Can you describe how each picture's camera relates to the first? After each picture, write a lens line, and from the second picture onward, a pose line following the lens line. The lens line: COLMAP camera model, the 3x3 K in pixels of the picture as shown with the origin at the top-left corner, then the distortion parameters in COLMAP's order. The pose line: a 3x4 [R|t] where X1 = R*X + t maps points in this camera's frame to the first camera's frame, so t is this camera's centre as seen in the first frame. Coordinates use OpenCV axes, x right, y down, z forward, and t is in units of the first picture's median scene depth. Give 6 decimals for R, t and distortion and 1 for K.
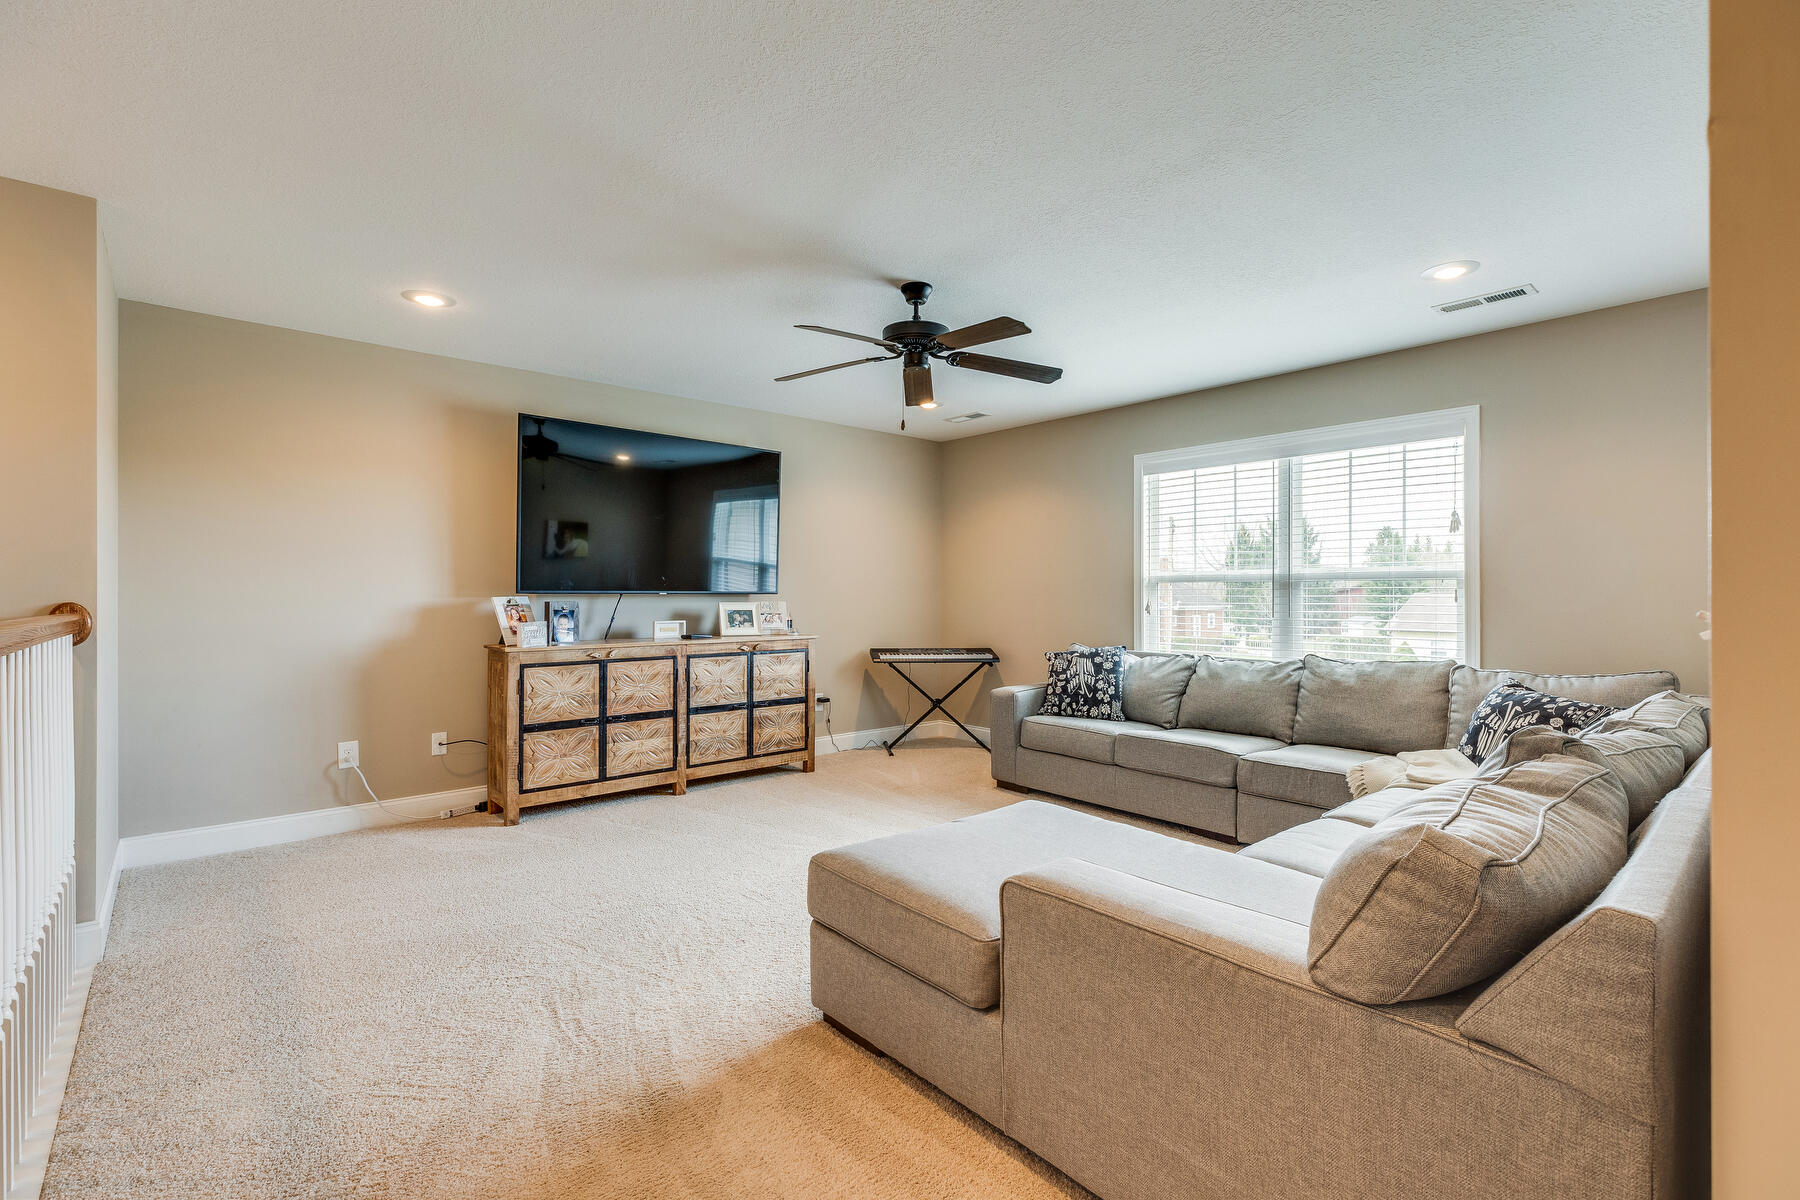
lens RADIAL K [[810.6, 0, 895.4], [0, 810.6, 601.3], [0, 0, 1]] dist [0.005770, 0.000603]
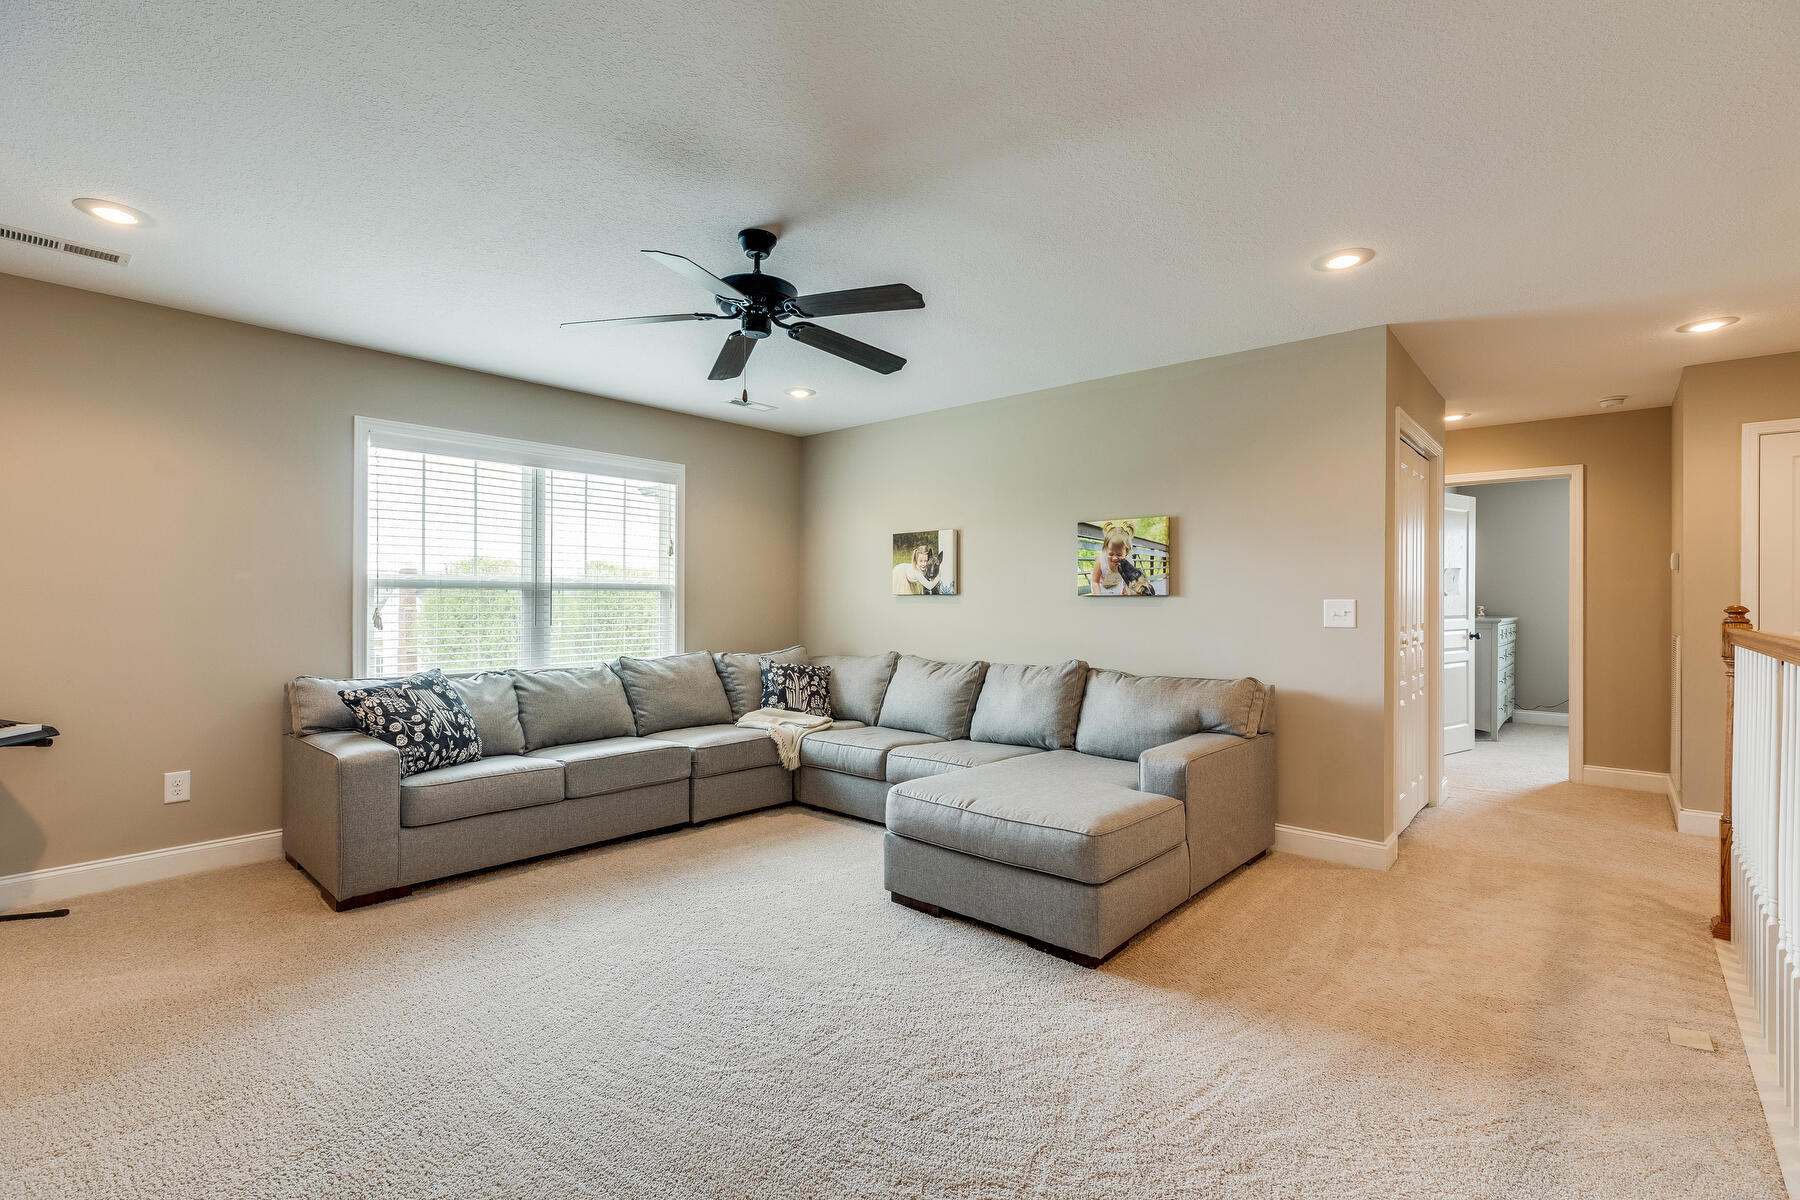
lens RADIAL K [[810.6, 0, 906.6], [0, 810.6, 600.7], [0, 0, 1]] dist [0.005770, 0.000603]
pose [[-0.140710, -0.000022, 0.990051, -0.582222], [0.005115, 0.999987, 0.000750, -0.009478], [-0.990038, 0.005170, -0.140708, 0.688573]]
